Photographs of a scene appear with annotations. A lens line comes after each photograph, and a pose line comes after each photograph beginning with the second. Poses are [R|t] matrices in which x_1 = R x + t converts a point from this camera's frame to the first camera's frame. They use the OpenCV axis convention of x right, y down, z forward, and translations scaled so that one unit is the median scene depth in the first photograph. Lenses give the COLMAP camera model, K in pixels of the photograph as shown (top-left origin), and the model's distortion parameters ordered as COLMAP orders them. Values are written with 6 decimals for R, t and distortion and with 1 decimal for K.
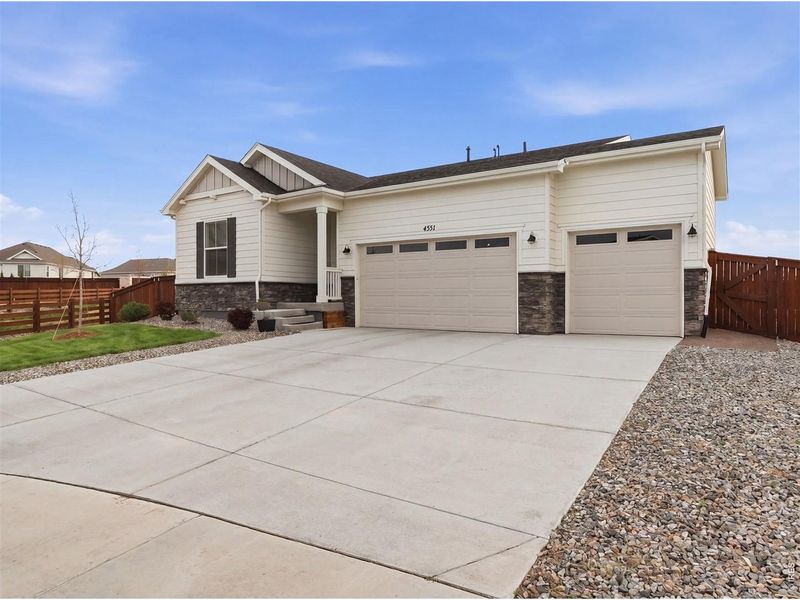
lens RADIAL K [[436.7, 0, 397.2], [0, 436.7, 303.9], [0, 0, 1]] dist [-0.067696, 0.028775]
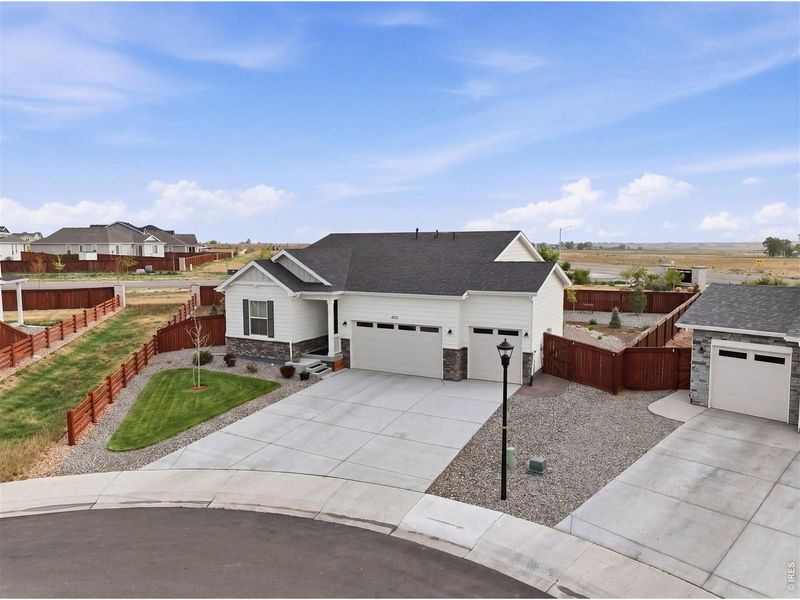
lens RADIAL K [[436.7, 0, 397.2], [0, 436.7, 303.9], [0, 0, 1]] dist [-0.067696, 0.028775]
pose [[0.993233, -0.011562, 0.115563, -0.112149], [0.001403, 0.996155, 0.087601, -0.355008], [-0.116131, -0.086846, 0.989430, -0.689605]]
